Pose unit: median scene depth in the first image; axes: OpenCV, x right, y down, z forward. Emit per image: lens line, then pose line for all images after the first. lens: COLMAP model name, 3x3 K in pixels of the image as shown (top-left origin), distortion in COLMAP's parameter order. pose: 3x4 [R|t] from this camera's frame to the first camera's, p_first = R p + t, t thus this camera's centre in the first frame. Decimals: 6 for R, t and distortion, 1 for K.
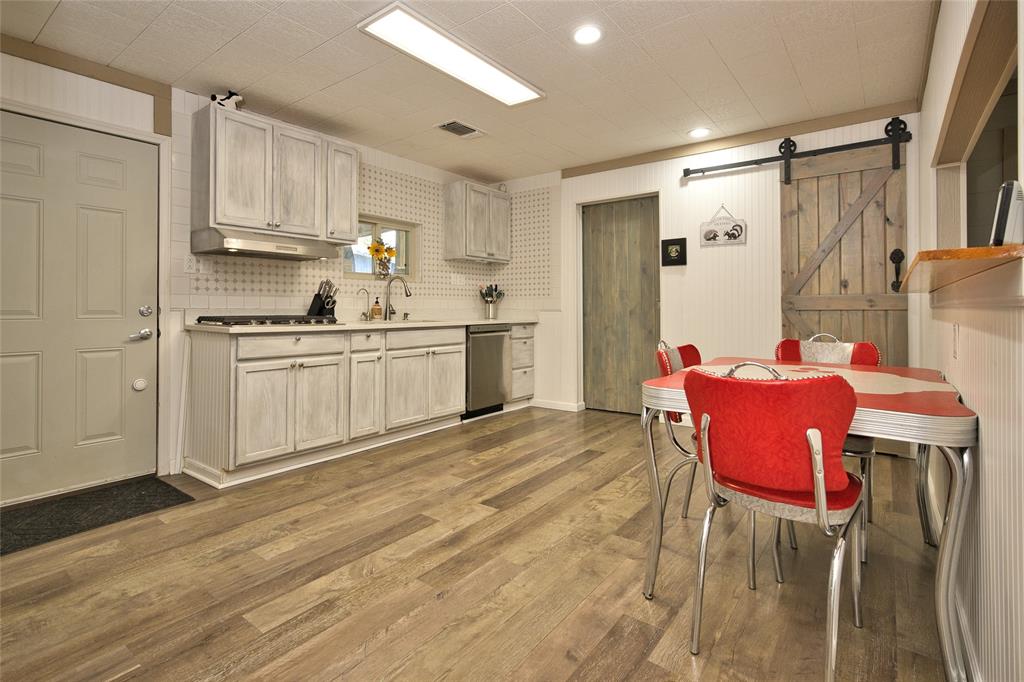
lens RADIAL K [[496.6, 0, 510.3], [0, 496.6, 302.8], [0, 0, 1]] dist [-0.001091, 0.000113]
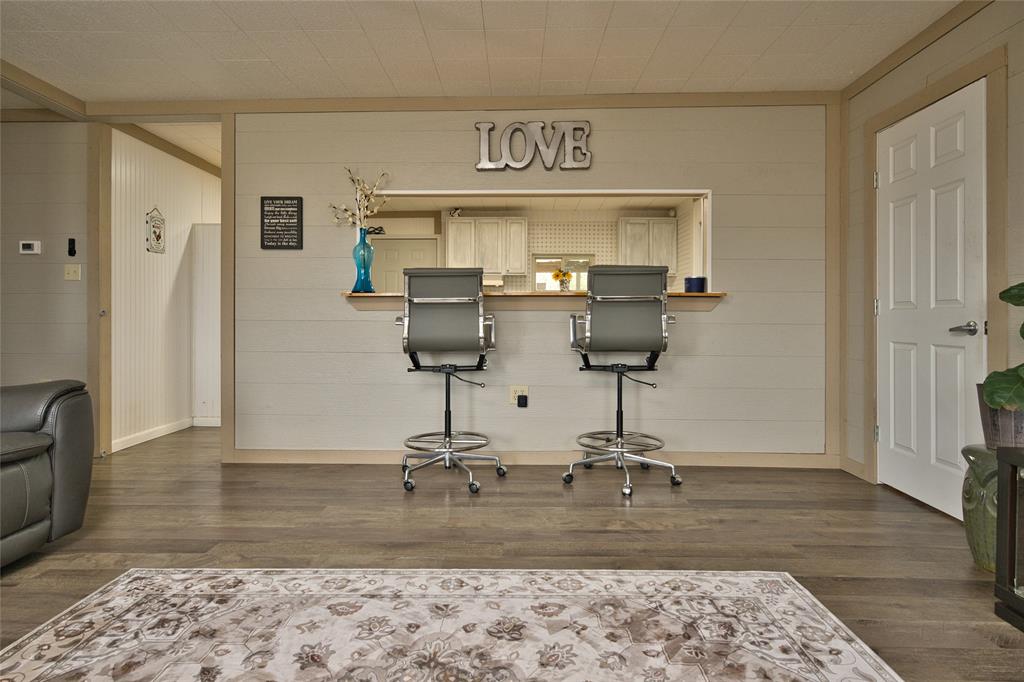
lens RADIAL K [[533.9, 0, 511.7], [0, 533.9, 318.3], [0, 0, 1]] dist [-0.000029, -0.000008]
pose [[0.589660, 0.002307, -0.807648, 1.278322], [0.006162, 0.999954, 0.007354, 0.018705], [0.807628, -0.009313, 0.589619, -0.125118]]
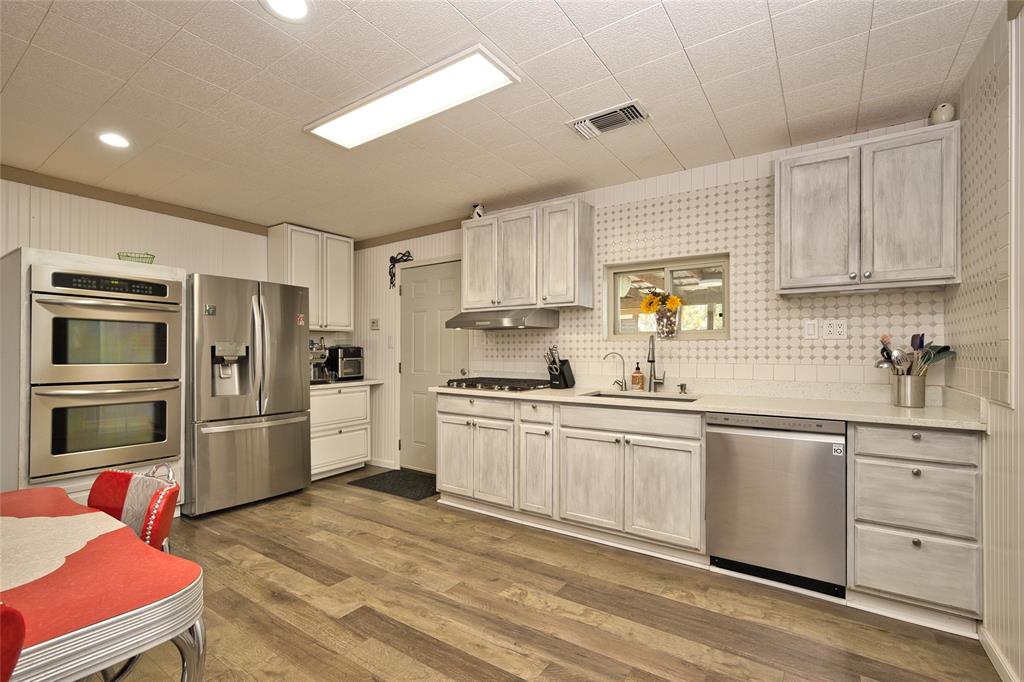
lens RADIAL K [[463.4, 0, 505.8], [0, 463.4, 352.9], [0, 0, 1]] dist [-0.015145, 0.013041]
pose [[0.045967, 0.000991, -0.998942, 0.600534], [0.009177, 0.999957, 0.001414, -0.037123], [0.998901, -0.009232, 0.045956, 0.943787]]
